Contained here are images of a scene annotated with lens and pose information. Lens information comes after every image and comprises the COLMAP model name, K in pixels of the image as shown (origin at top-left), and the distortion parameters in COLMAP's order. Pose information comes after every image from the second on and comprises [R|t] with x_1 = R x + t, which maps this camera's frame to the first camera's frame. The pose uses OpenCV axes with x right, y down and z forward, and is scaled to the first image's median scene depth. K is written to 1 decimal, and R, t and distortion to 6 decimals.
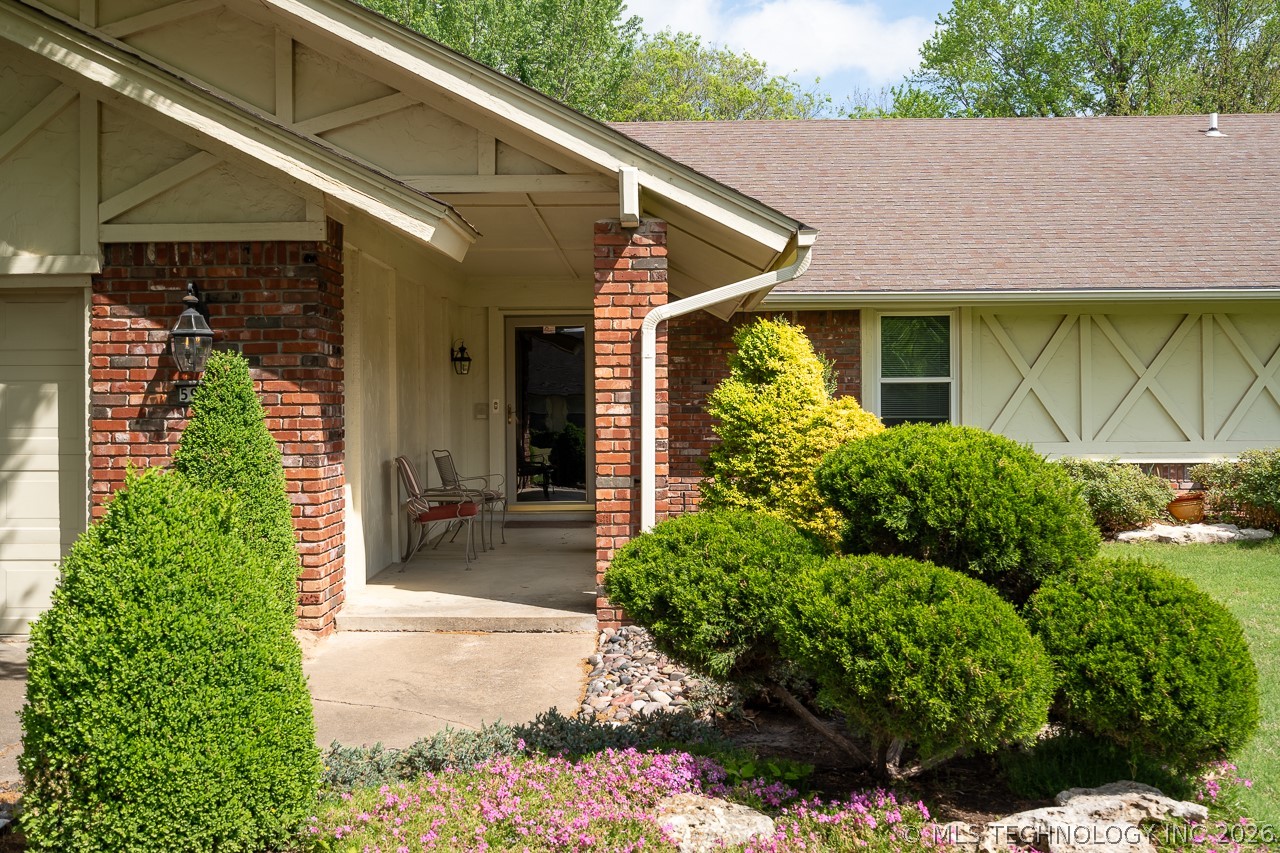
lens RADIAL K [[1296.8, 0, 663.8], [0, 1296.8, 423.7], [0, 0, 1]] dist [0.015132, 0.022399]
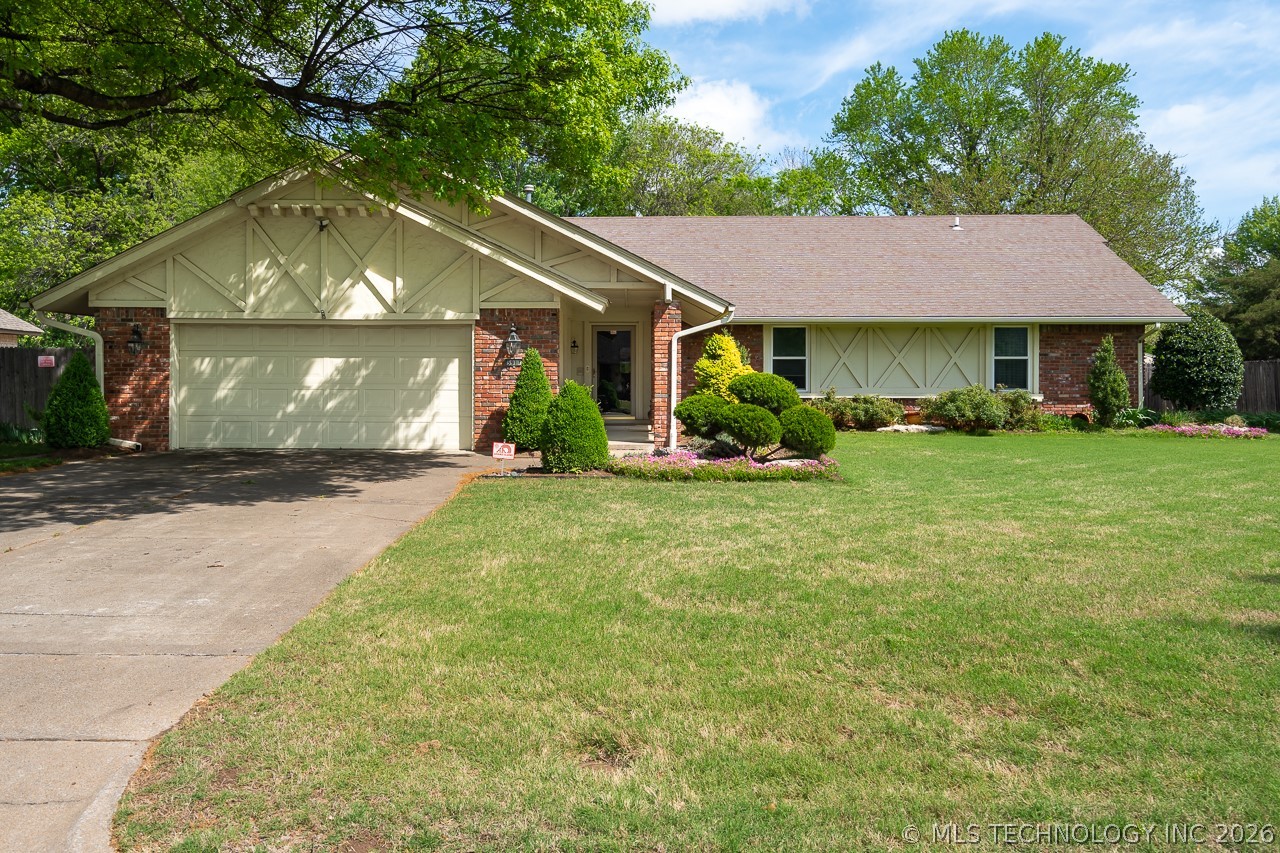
lens RADIAL K [[1067.7, 0, 637.1], [0, 1067.7, 392.1], [0, 0, 1]] dist [0.014328, 0.002939]
pose [[0.999975, 0.007002, -0.000504, -0.088315], [-0.007001, 0.999968, 0.003766, 0.029106], [0.000530, -0.003763, 0.999993, -1.260569]]
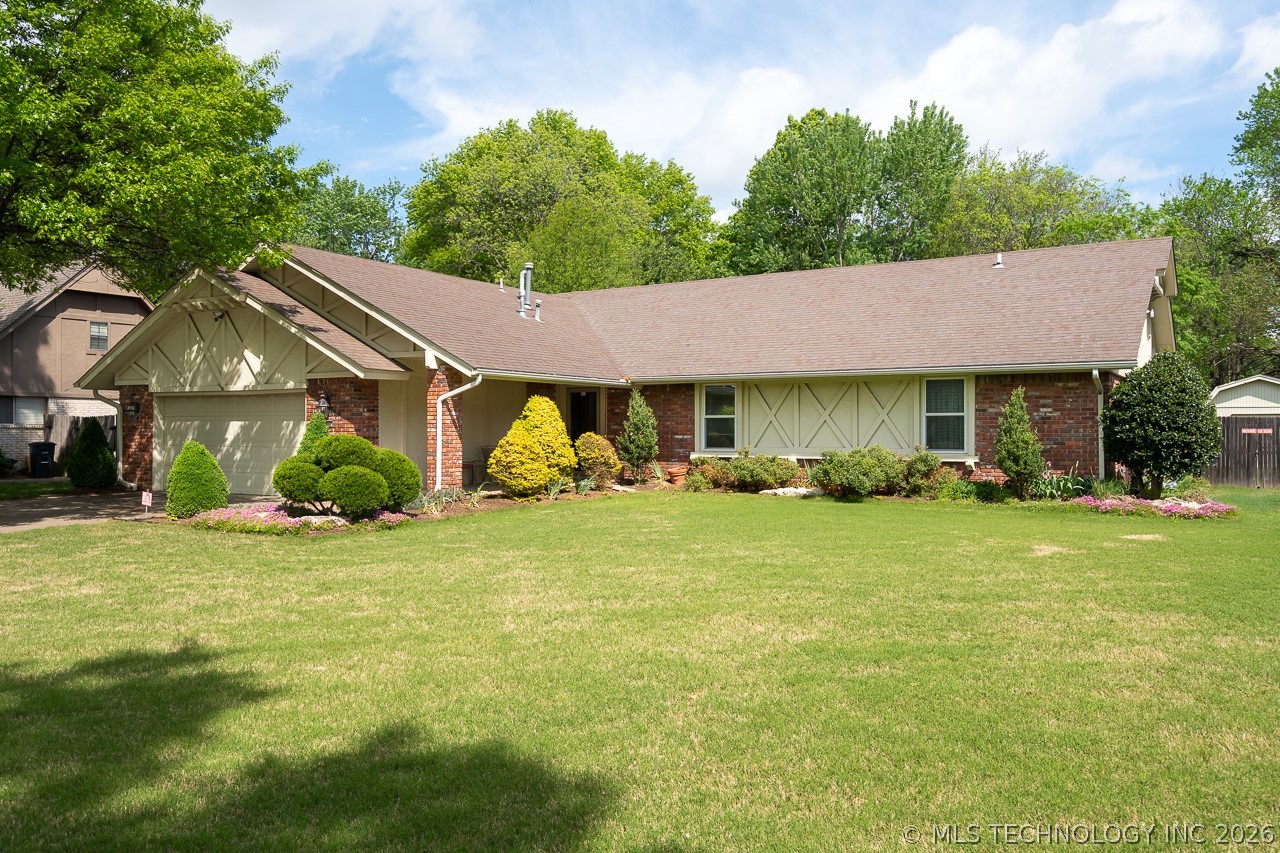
lens RADIAL K [[984.4, 0, 640.0], [0, 984.4, 426.5], [0, 0, 1]] dist [-0.001748, 0.000474]
pose [[0.859564, 0.003833, -0.511015, 1.531637], [-0.010458, 0.999894, -0.010091, -0.000989], [0.510922, 0.014018, 0.859513, -0.700763]]
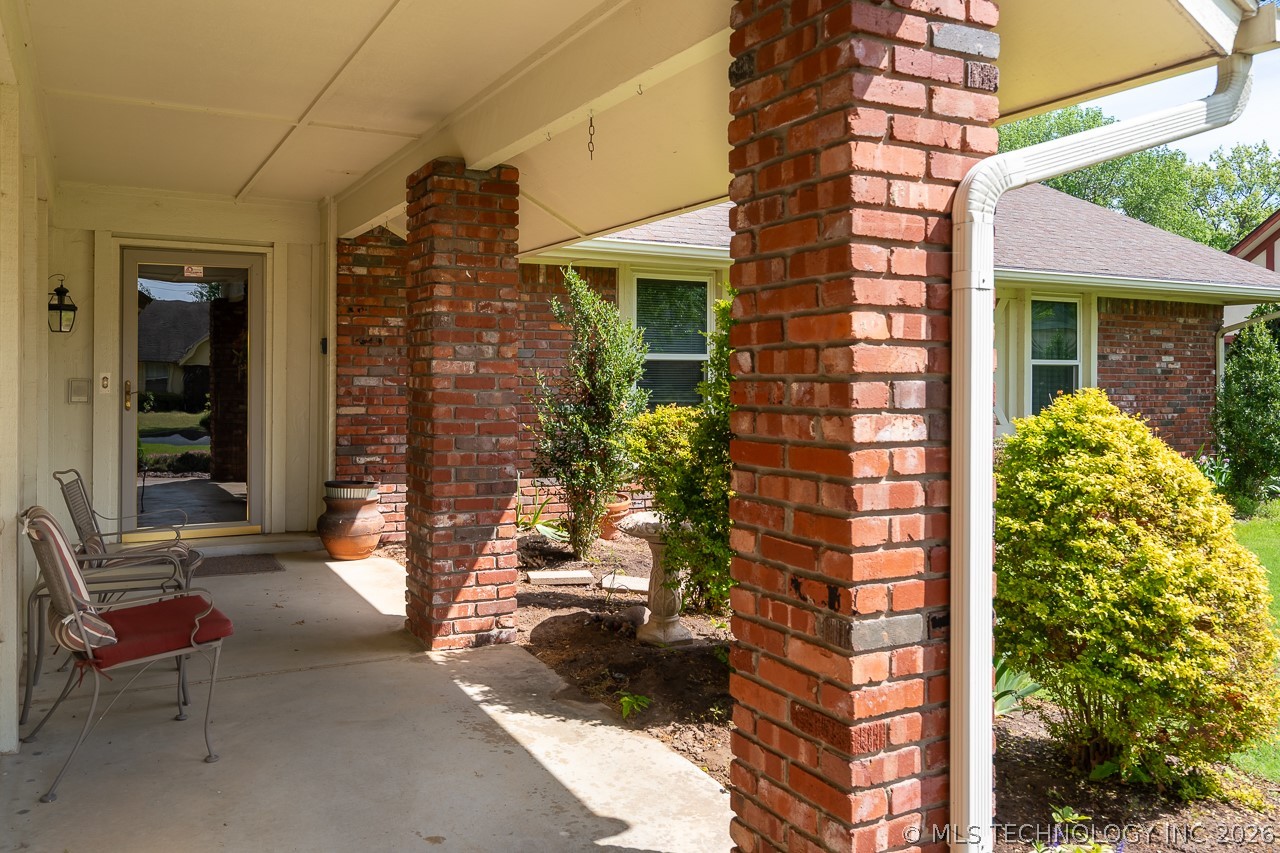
lens RADIAL K [[992.1, 0, 601.4], [0, 992.1, 377.7], [0, 0, 1]] dist [0.009022, 0.003633]
pose [[0.893872, 0.010978, 0.448188, -0.233816], [-0.006321, 0.999909, -0.011886, -0.021386], [-0.448277, 0.007791, 0.893861, 0.789021]]
